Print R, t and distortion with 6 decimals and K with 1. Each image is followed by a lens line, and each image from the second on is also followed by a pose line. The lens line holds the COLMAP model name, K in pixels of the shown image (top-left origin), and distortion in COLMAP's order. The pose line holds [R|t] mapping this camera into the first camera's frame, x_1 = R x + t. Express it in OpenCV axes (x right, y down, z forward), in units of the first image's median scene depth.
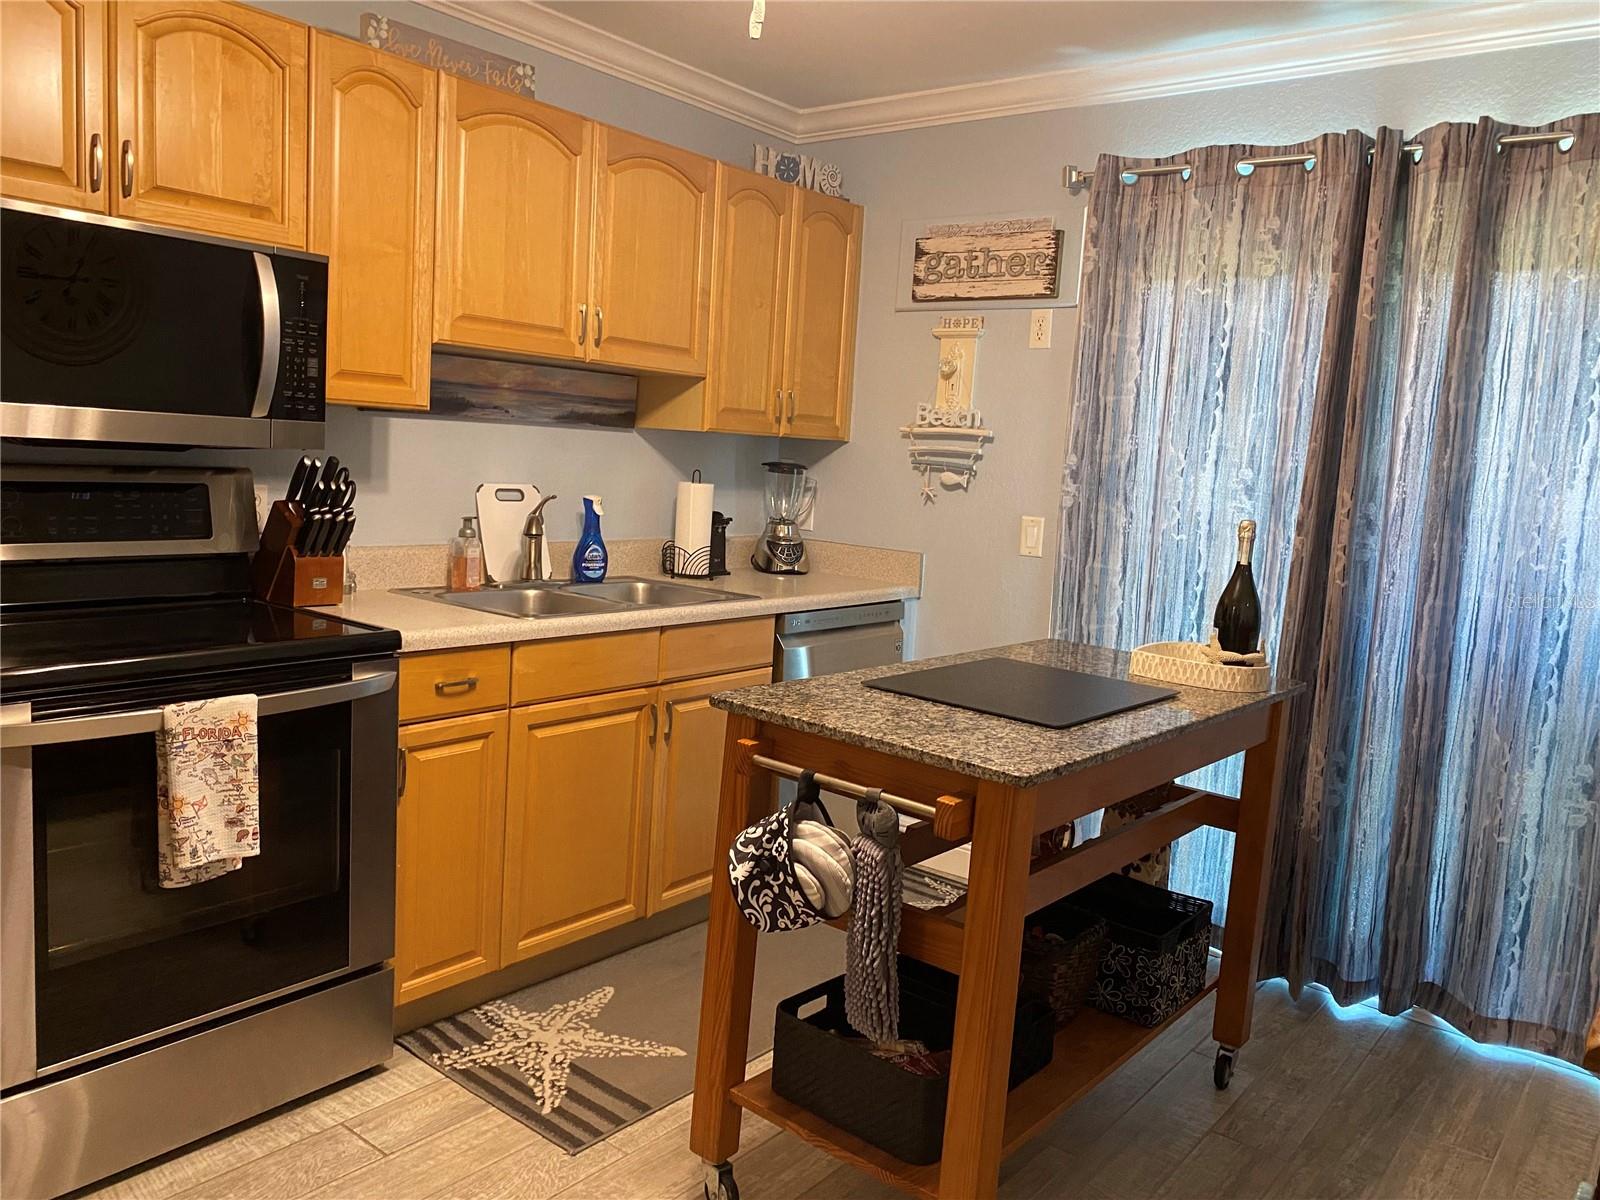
lens RADIAL K [[1171.6, 0, 795.5], [0, 1171.6, 599.2], [0, 0, 1]] dist [0.031347, -0.042205]
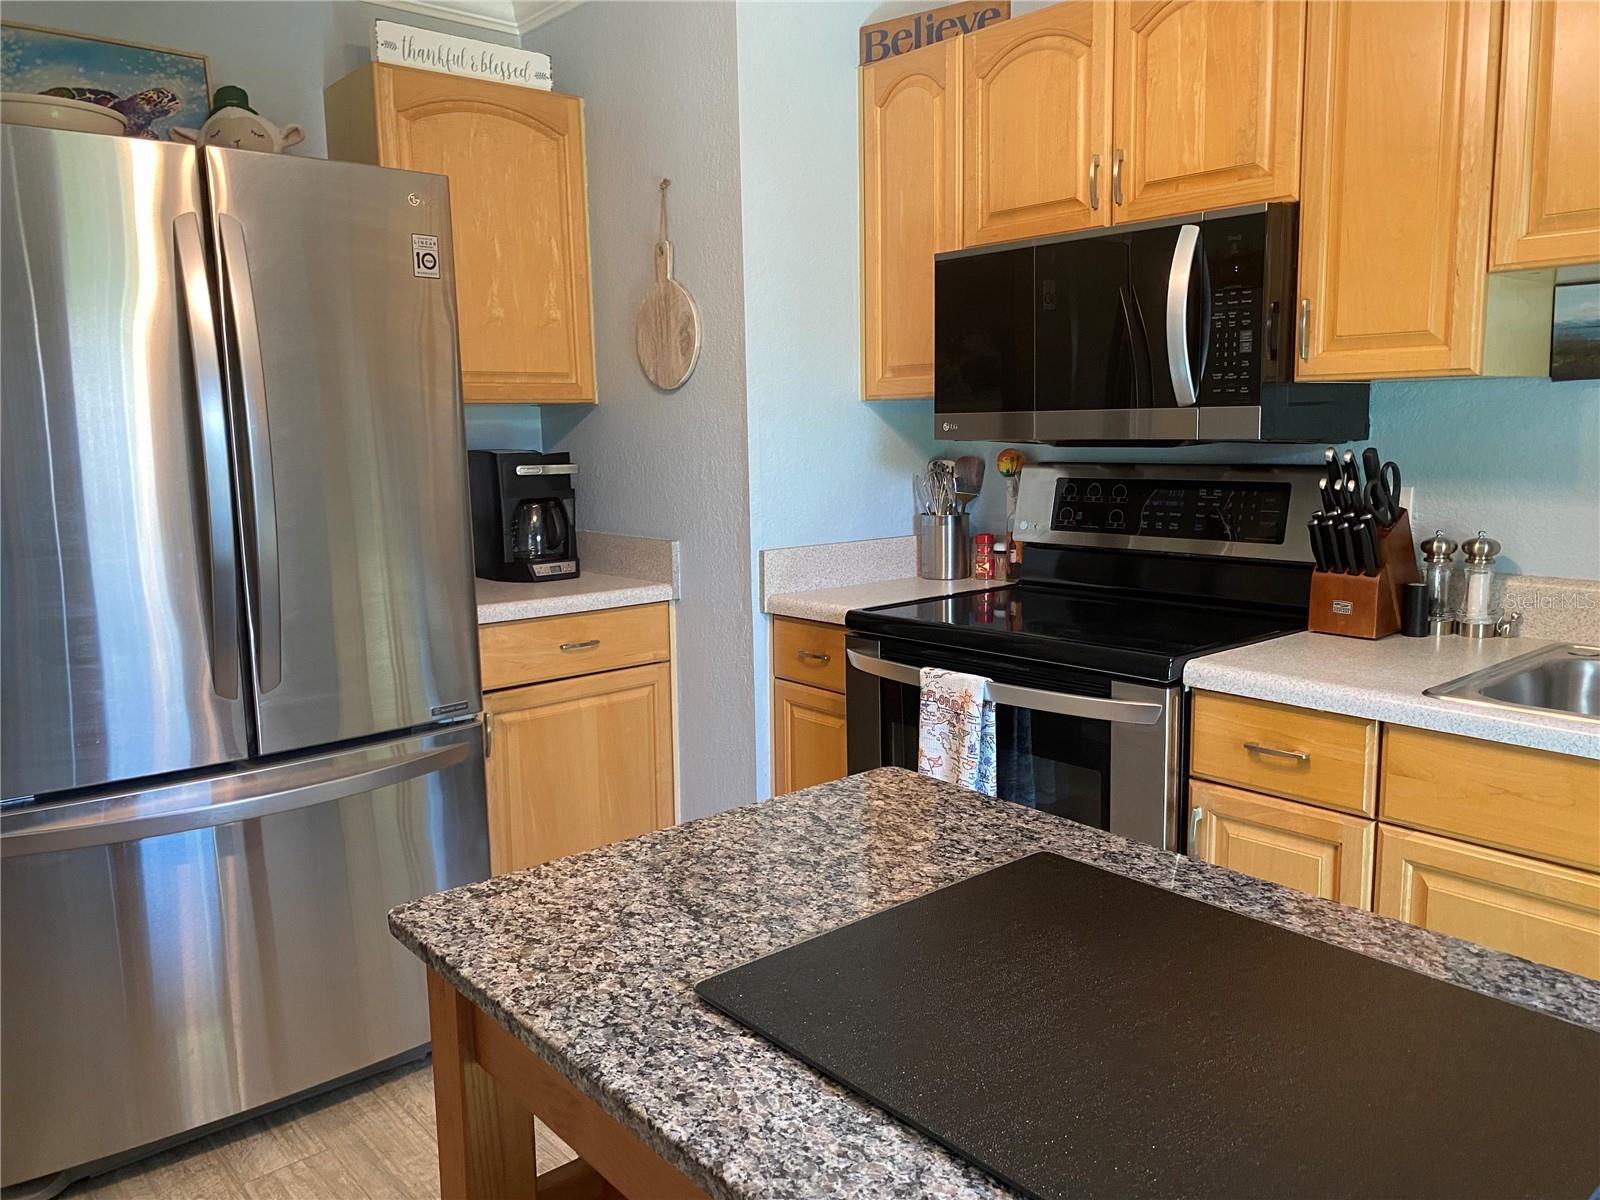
lens RADIAL K [[1201.6, 0, 800.0], [0, 1201.6, 600.0], [0, 0, 1]] dist [0.005207, 0.008082]
pose [[-0.166151, 0.087233, -0.982234, 0.497878], [-0.120531, 0.986814, 0.108028, -0.067658], [0.978706, 0.136339, -0.153445, 0.831332]]
